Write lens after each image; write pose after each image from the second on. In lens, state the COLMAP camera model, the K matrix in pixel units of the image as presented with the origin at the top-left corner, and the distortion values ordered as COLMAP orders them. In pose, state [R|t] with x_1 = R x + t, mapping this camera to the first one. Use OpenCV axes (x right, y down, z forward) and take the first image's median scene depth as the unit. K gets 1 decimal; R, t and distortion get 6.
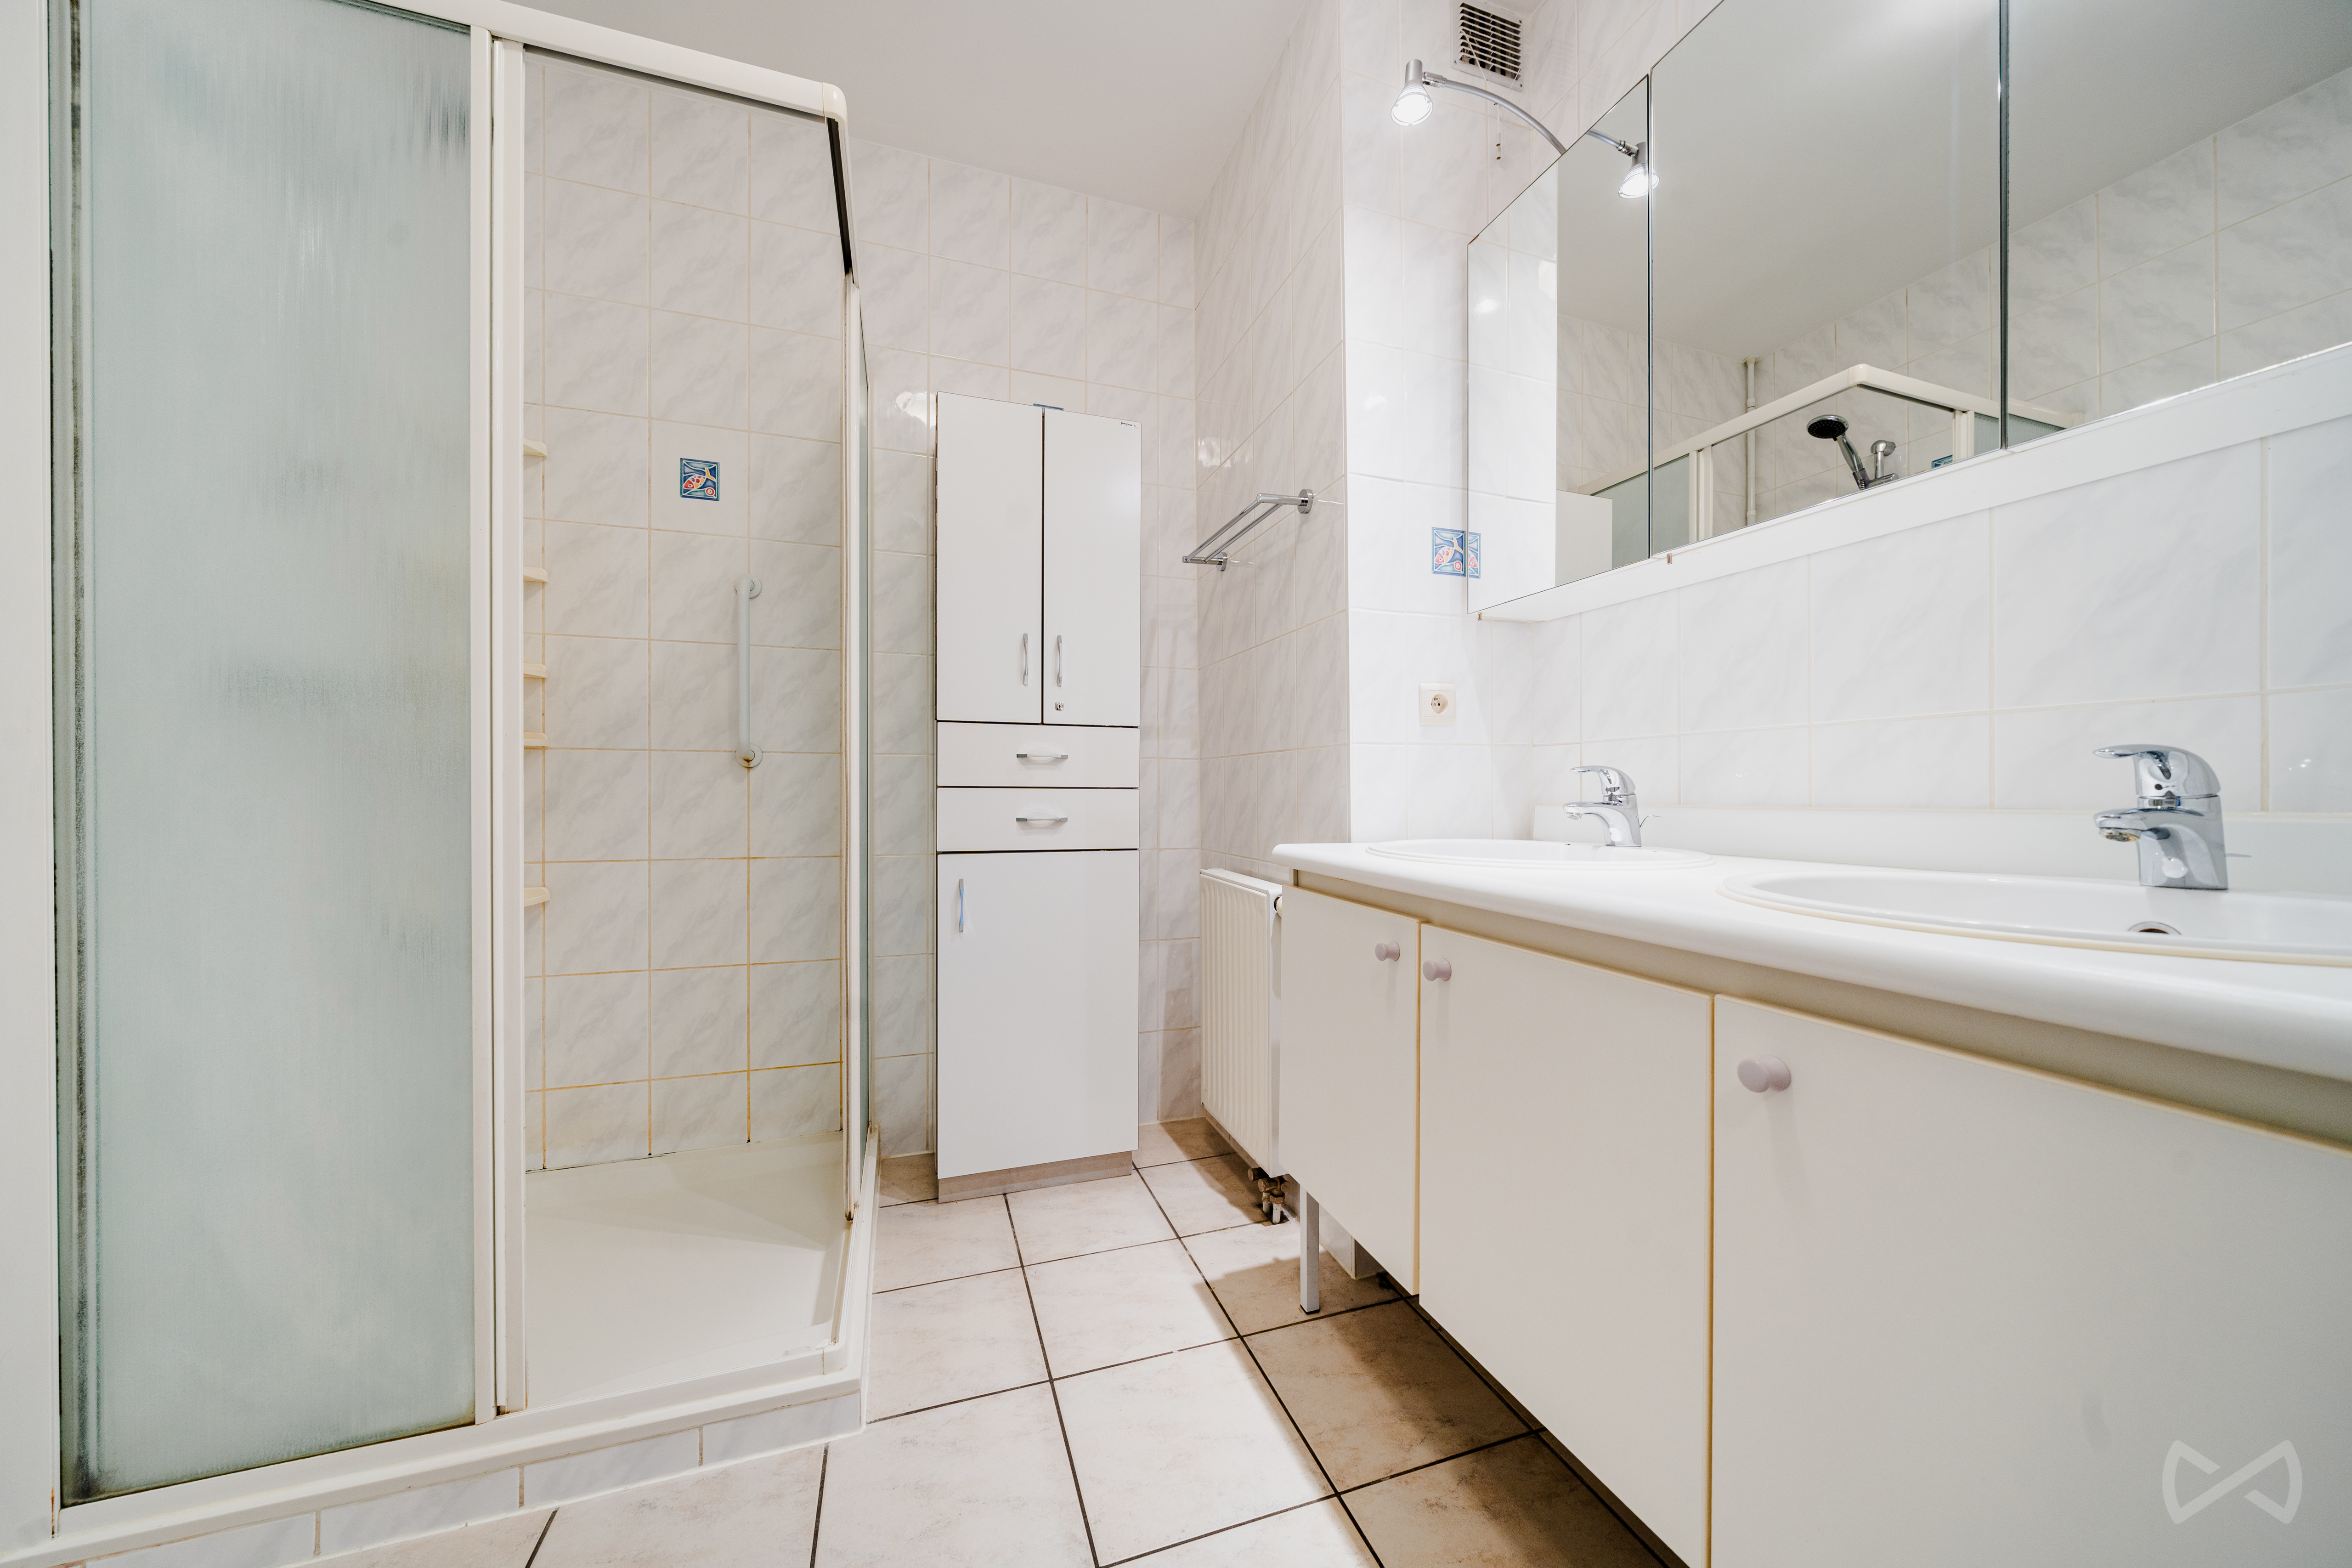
lens RADIAL K [[808.6, 0, 1184.8], [0, 808.6, 789.4], [0, 0, 1]] dist [-0.006552, 0.001058]
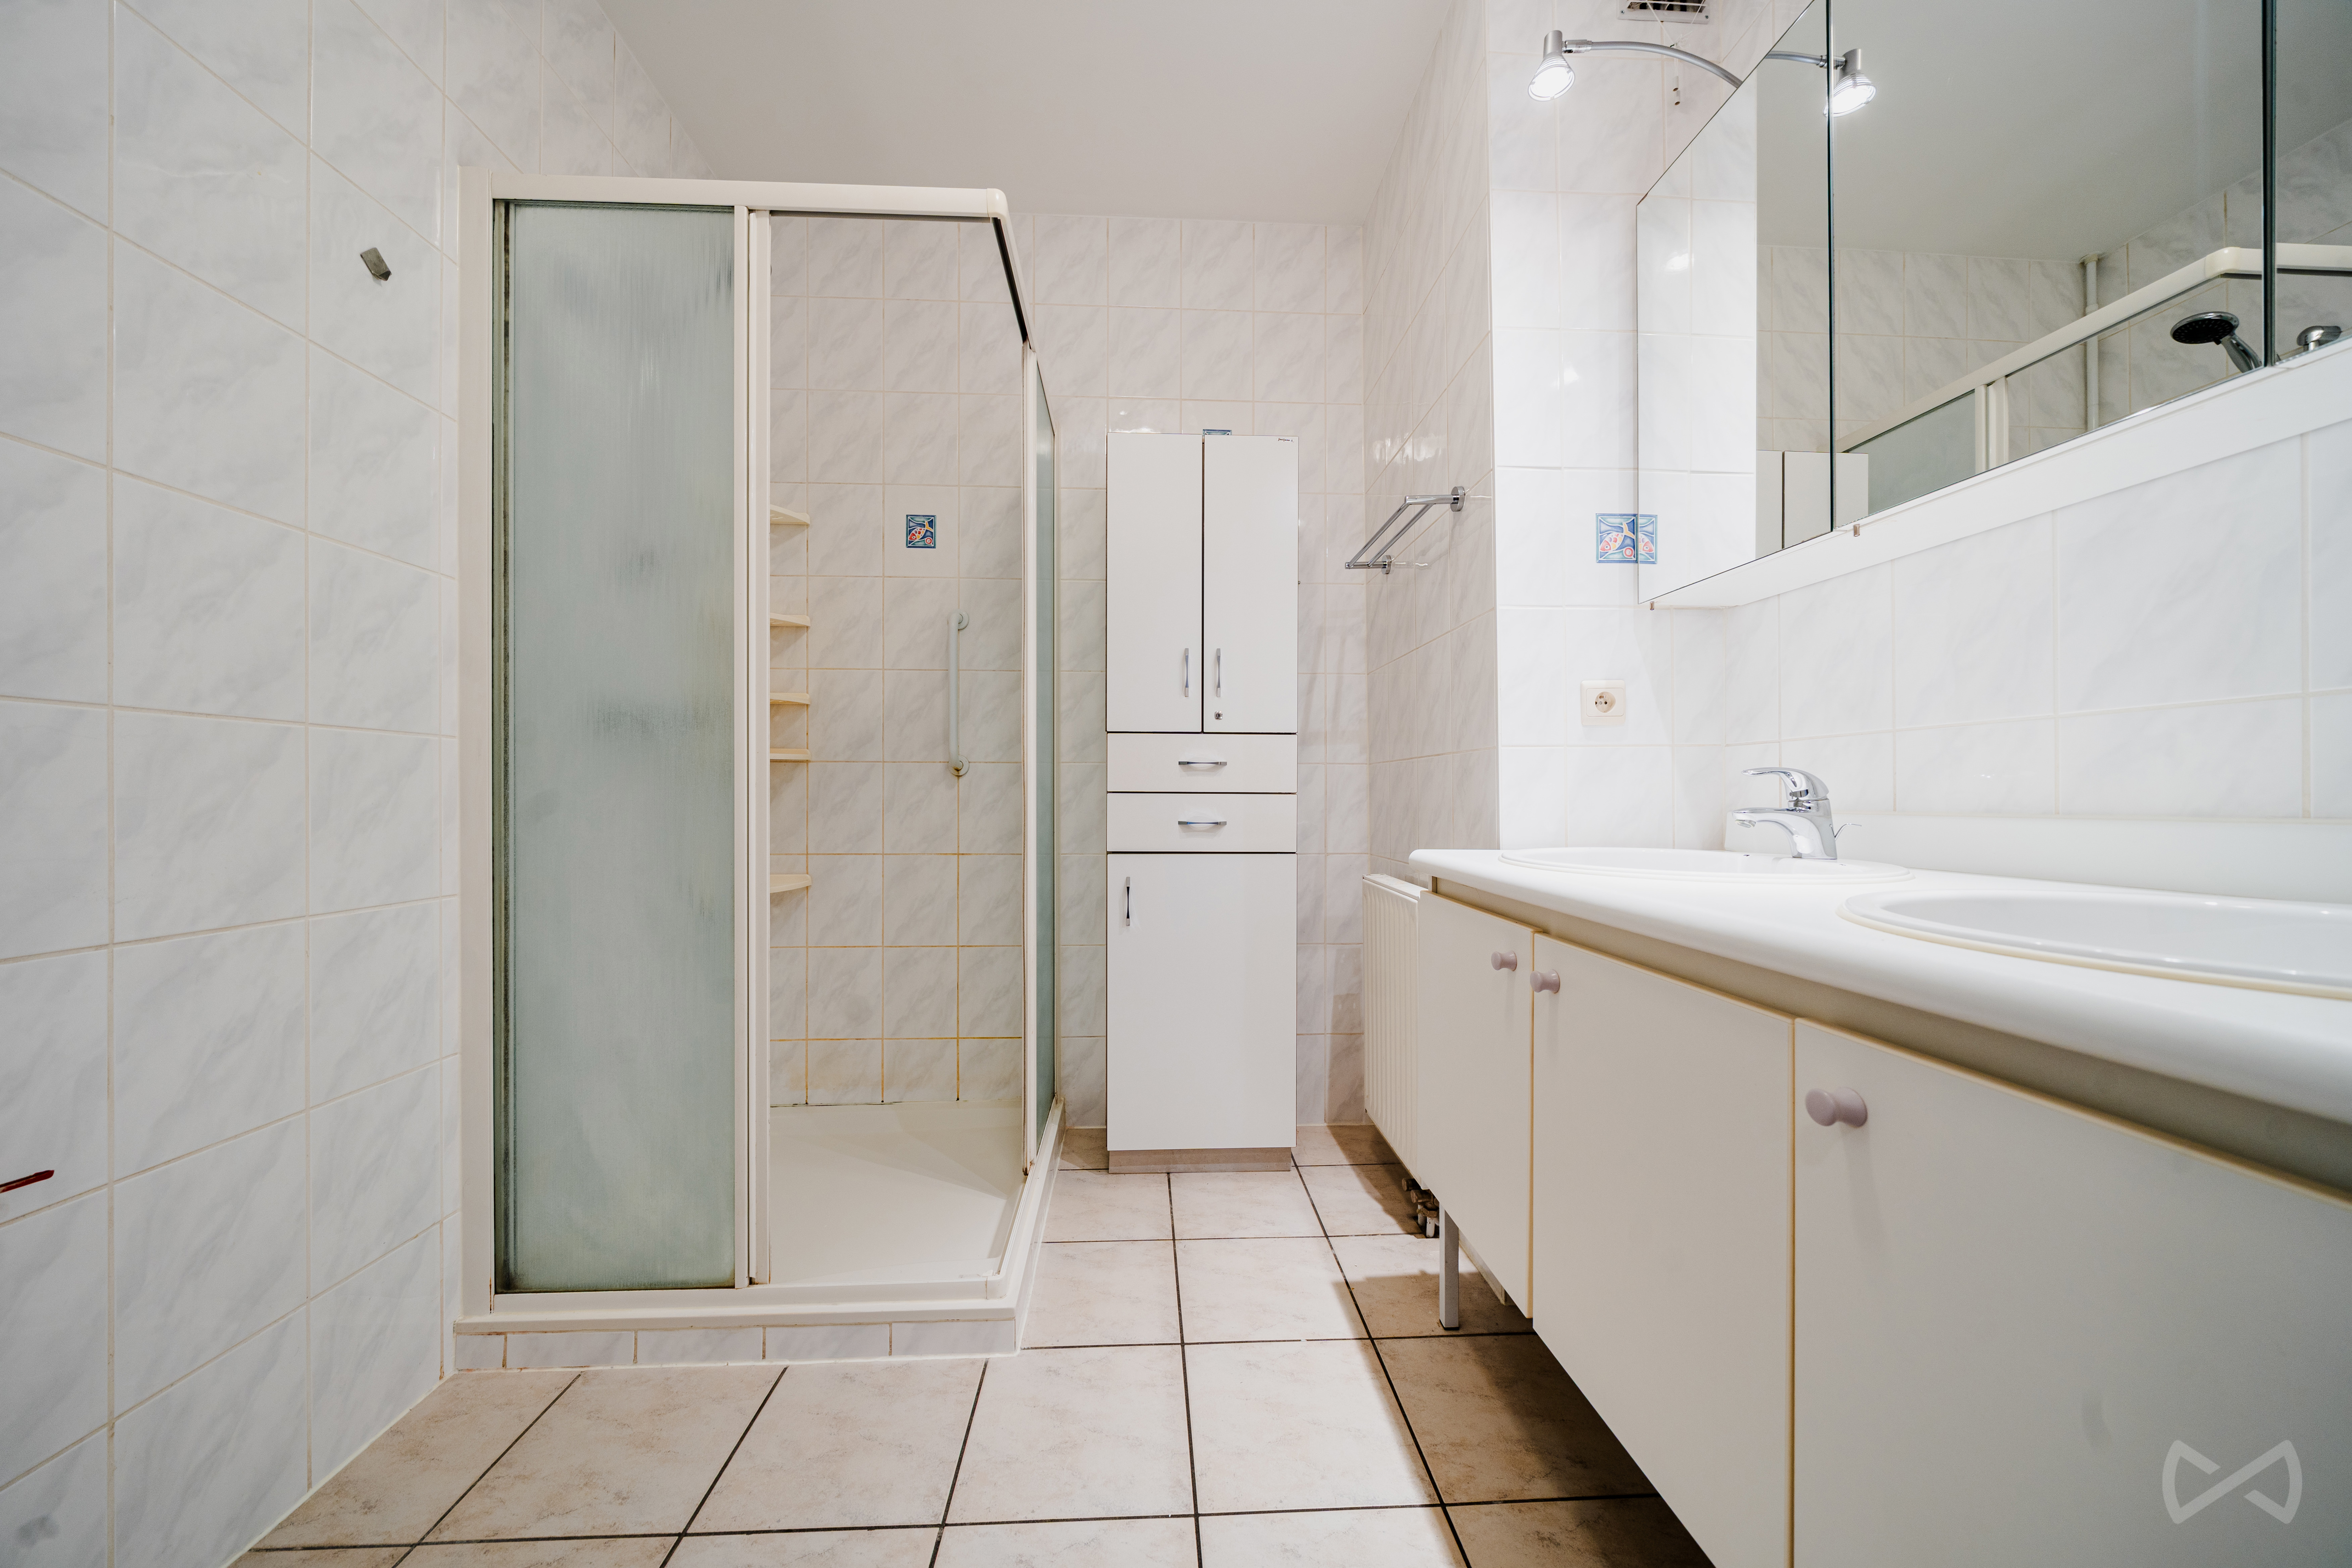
lens RADIAL K [[808.6, 0, 1178.9], [0, 808.6, 790.4], [0, 0, 1]] dist [-0.006552, 0.001058]
pose [[0.961021, -0.002294, -0.276467, 0.117084], [0.000820, 0.999985, -0.005447, 0.000371], [0.276475, 0.005008, 0.961008, -0.035573]]
